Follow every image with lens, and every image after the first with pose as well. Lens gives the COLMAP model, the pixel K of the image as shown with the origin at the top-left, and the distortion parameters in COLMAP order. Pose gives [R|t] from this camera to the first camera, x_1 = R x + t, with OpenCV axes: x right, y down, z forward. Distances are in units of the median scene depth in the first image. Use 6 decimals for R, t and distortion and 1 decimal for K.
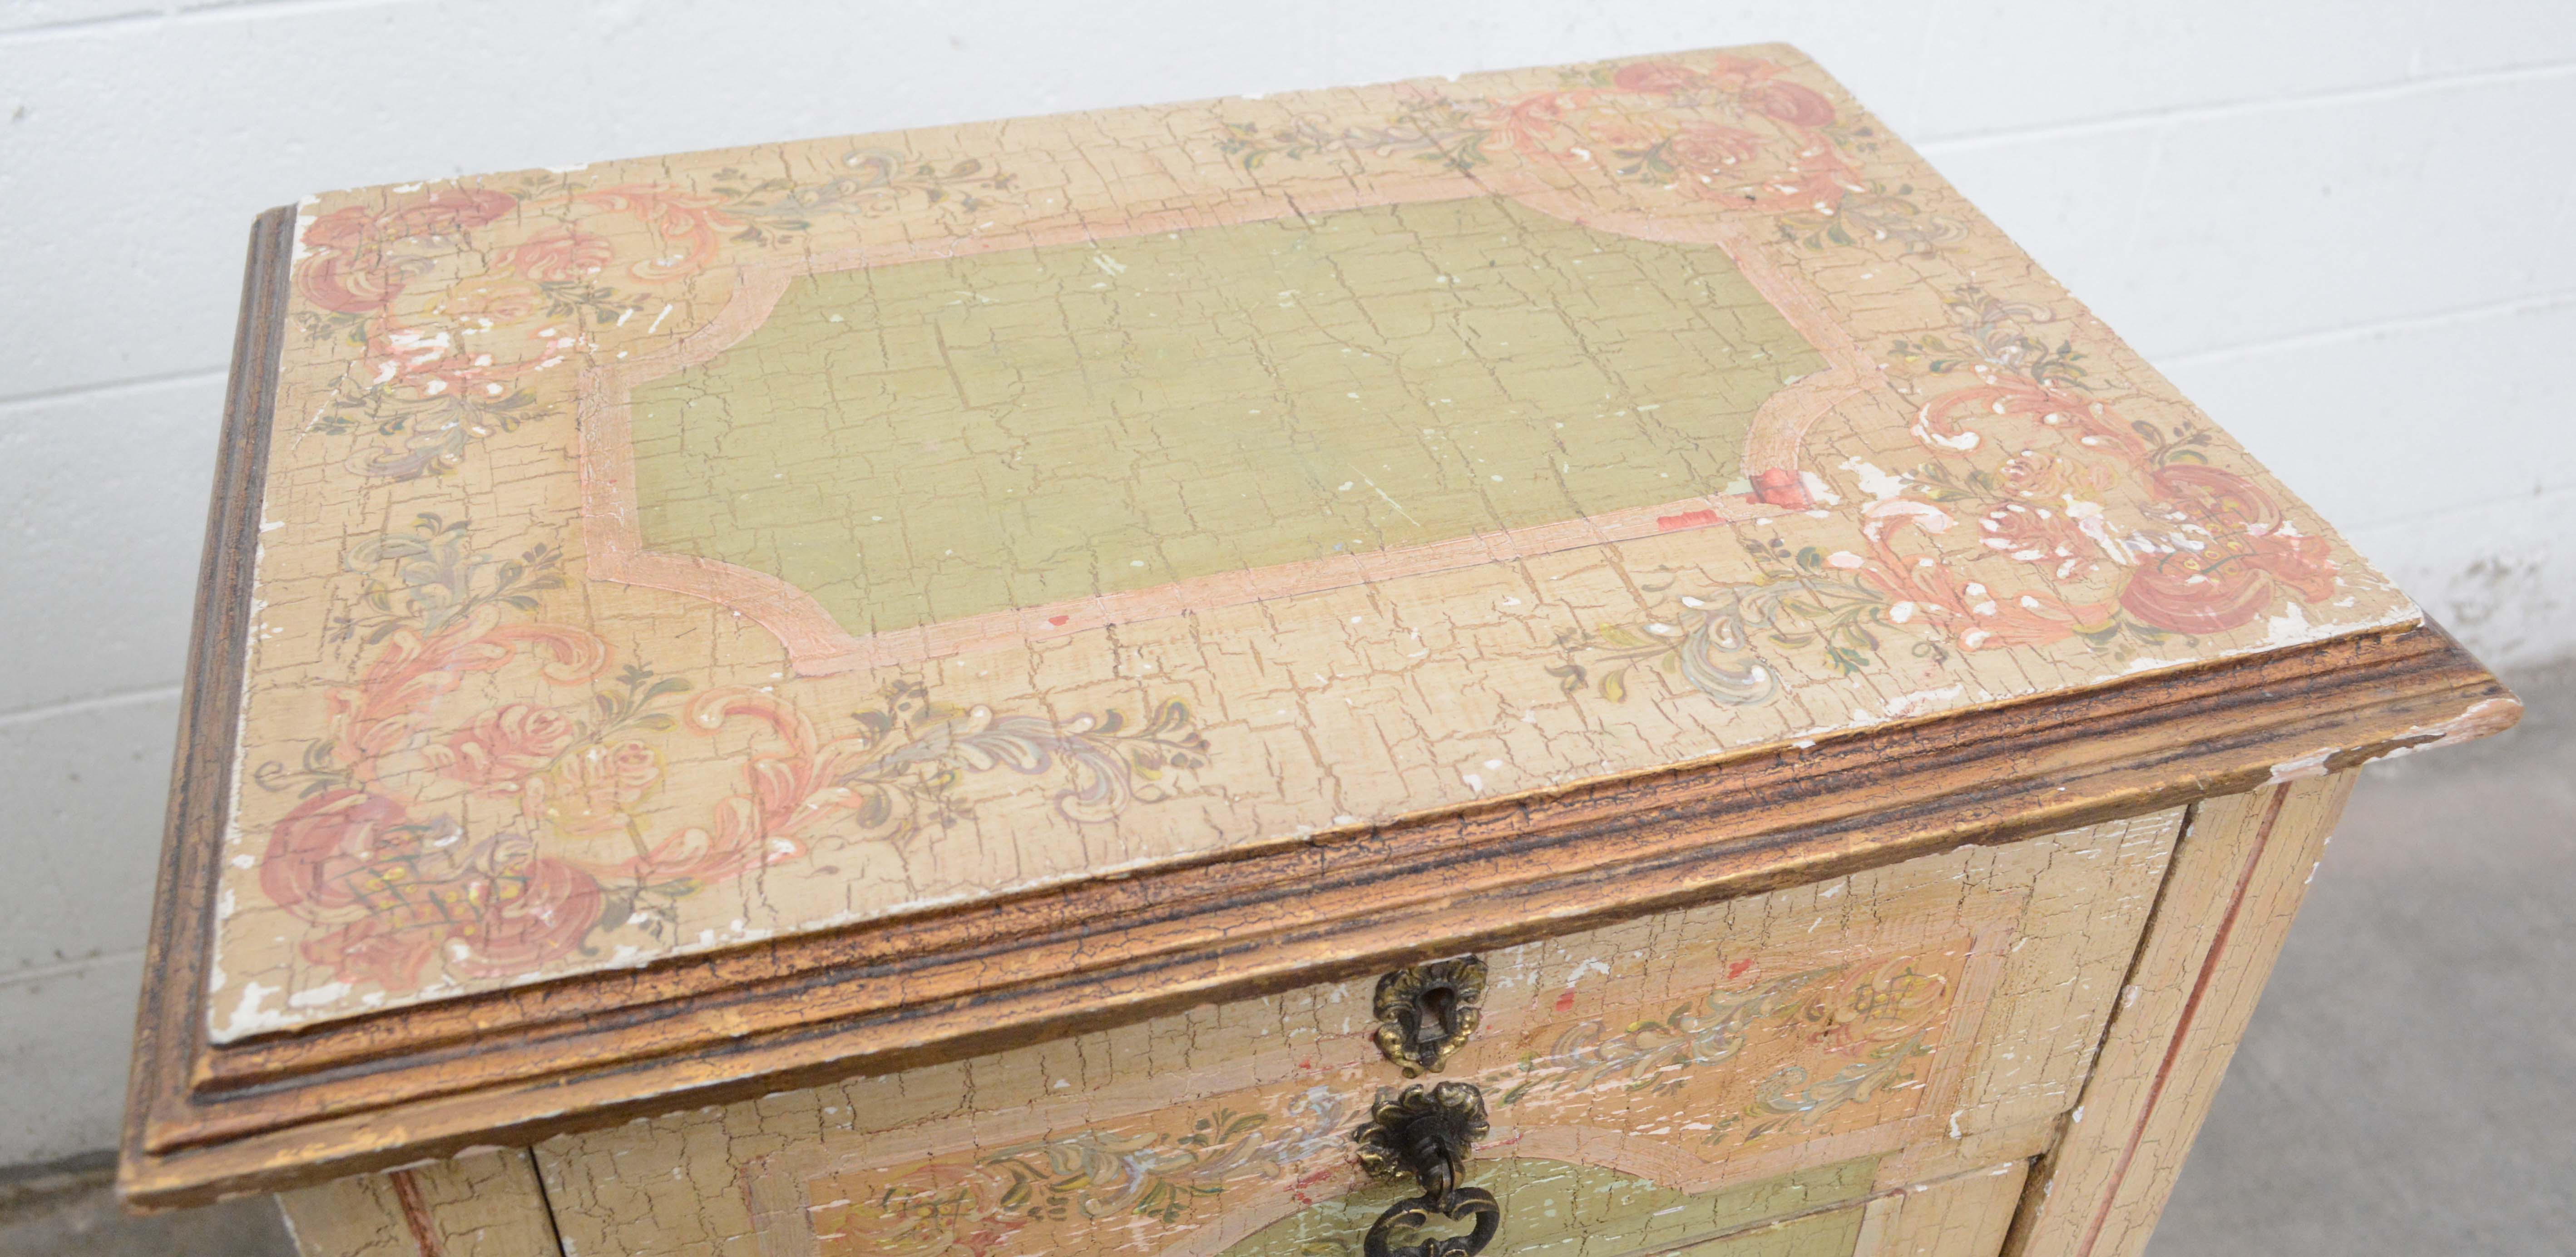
lens RADIAL K [[2261.8, 0, 1268.5], [0, 2261.8, 642.4], [0, 0, 1]] dist [-0.081295, 0.001695]
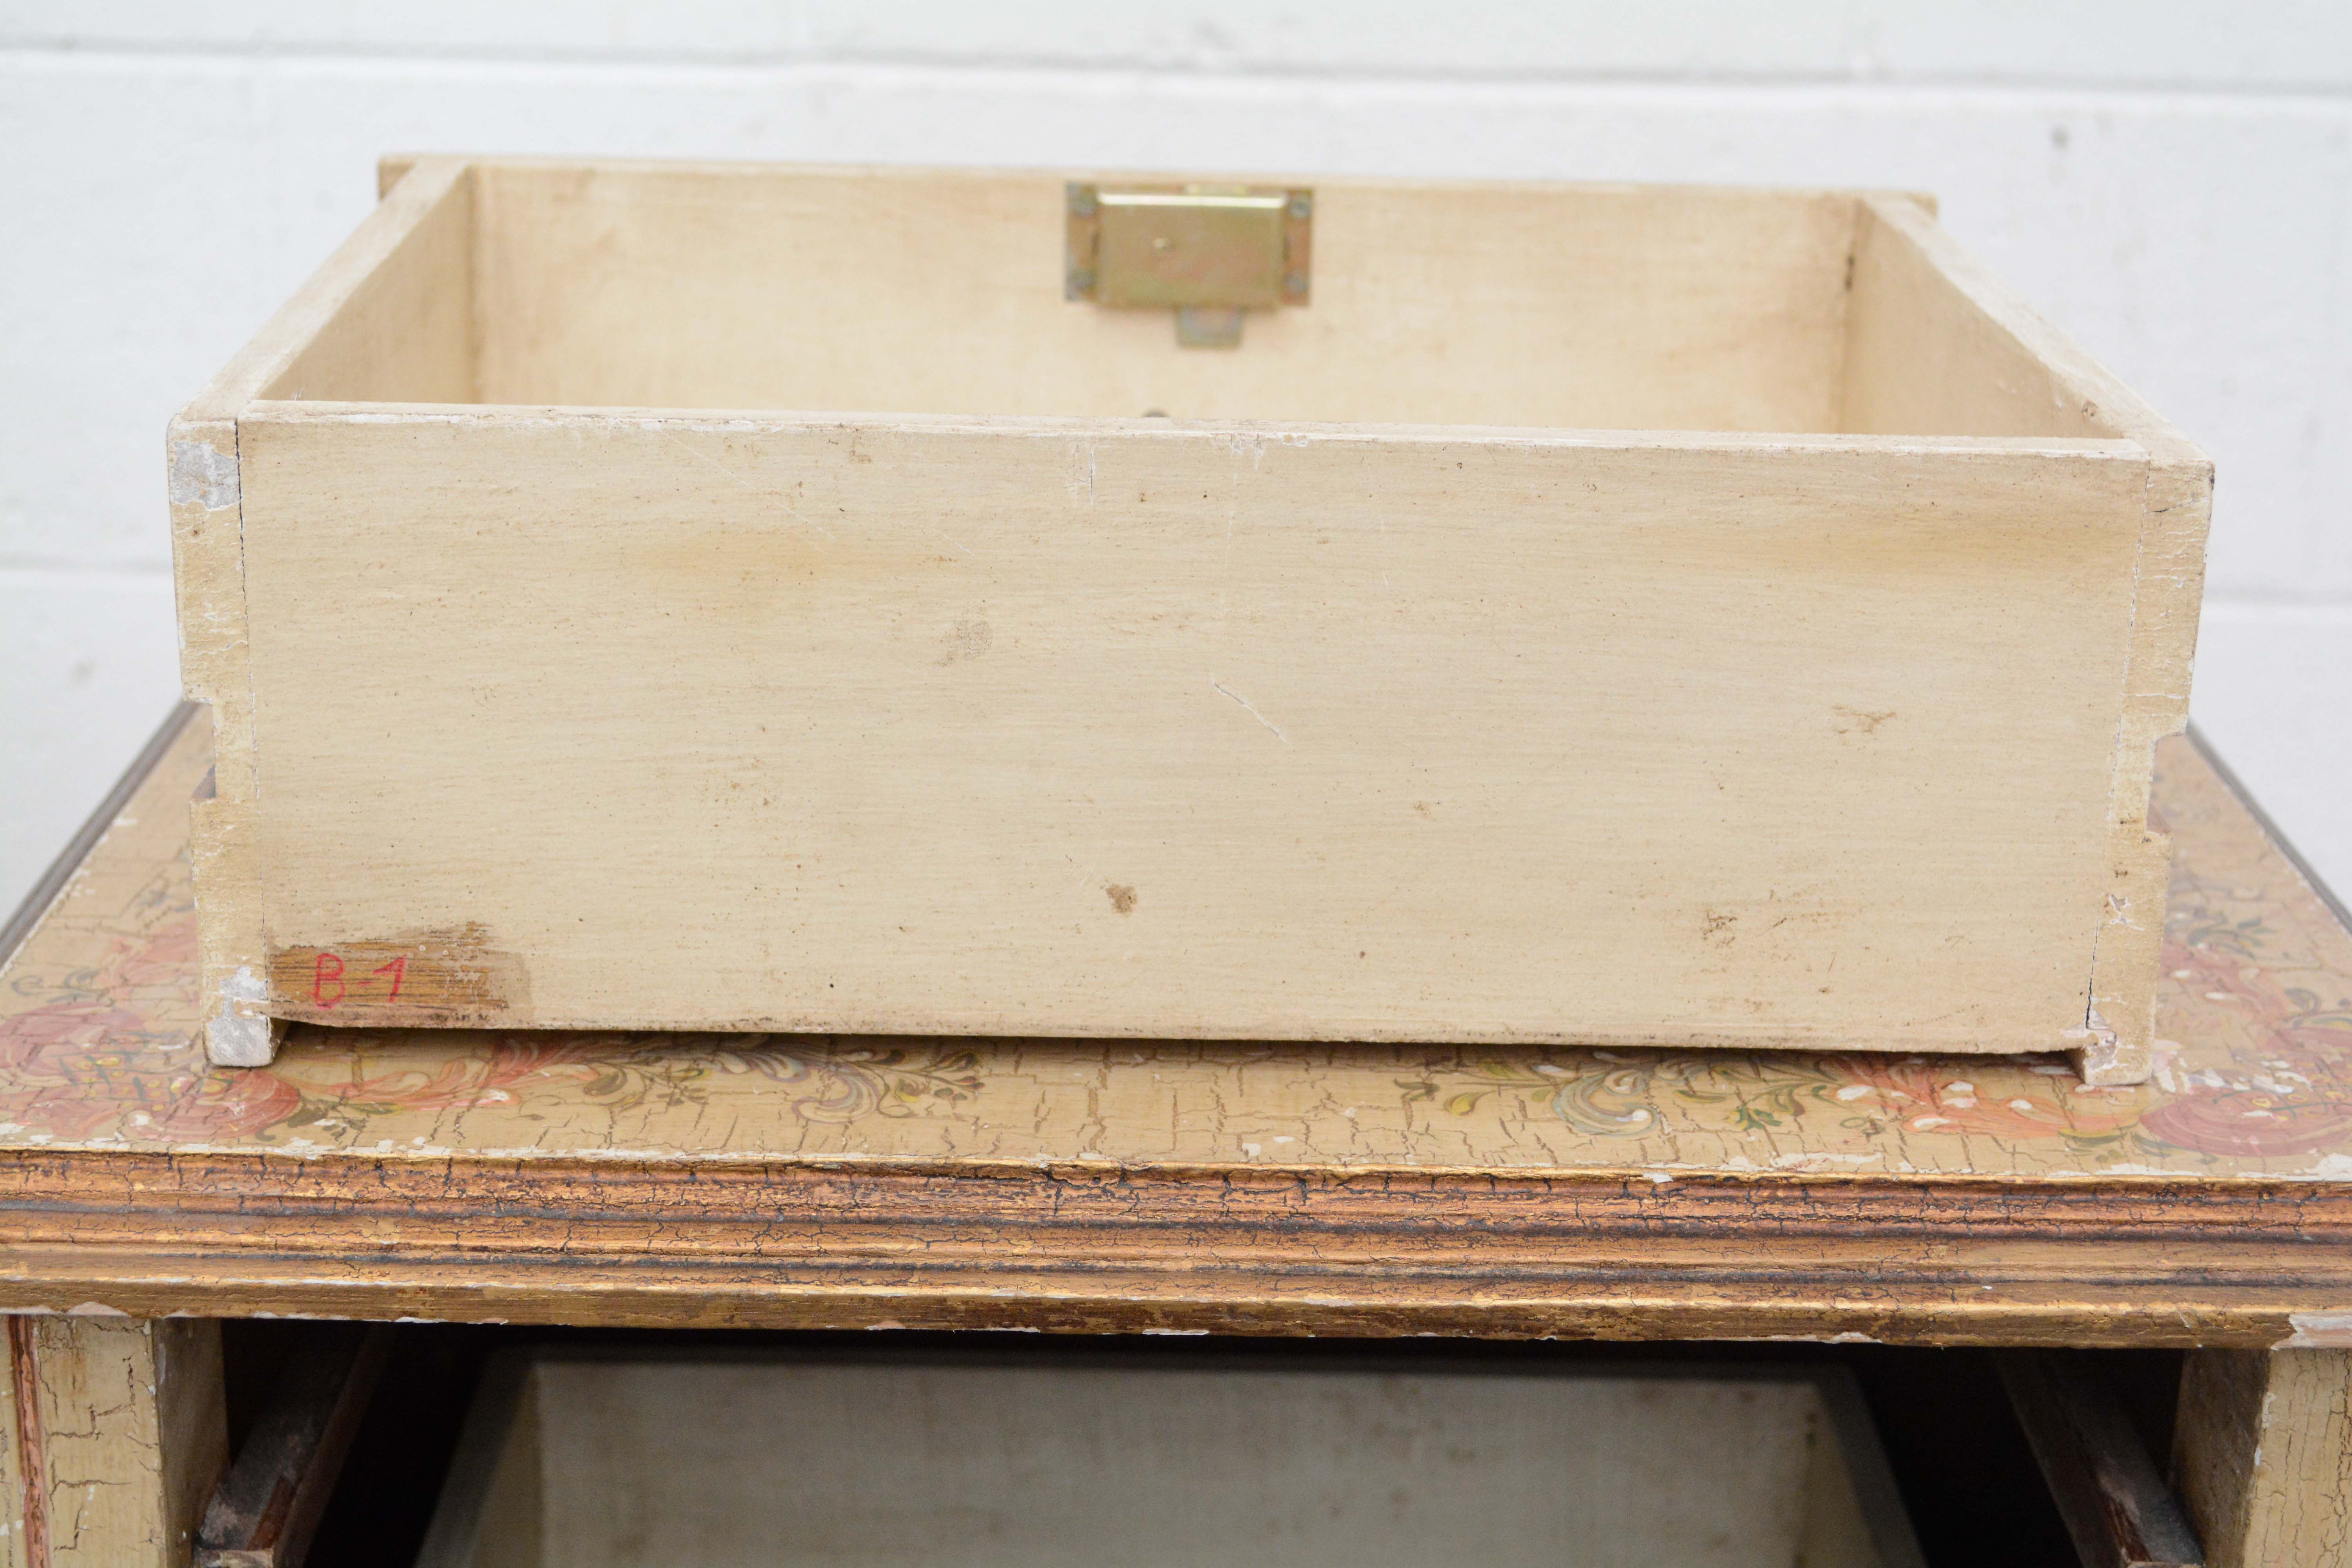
lens RADIAL K [[3821.2, 0, 1148.0], [0, 3821.2, 694.6], [0, 0, 1]] dist [-0.008643, 0.000000]
pose [[0.959042, 0.089401, -0.268785, 0.440332], [-0.180700, 0.923829, -0.337473, 0.411502], [0.218141, 0.372220, 0.902145, -0.415791]]
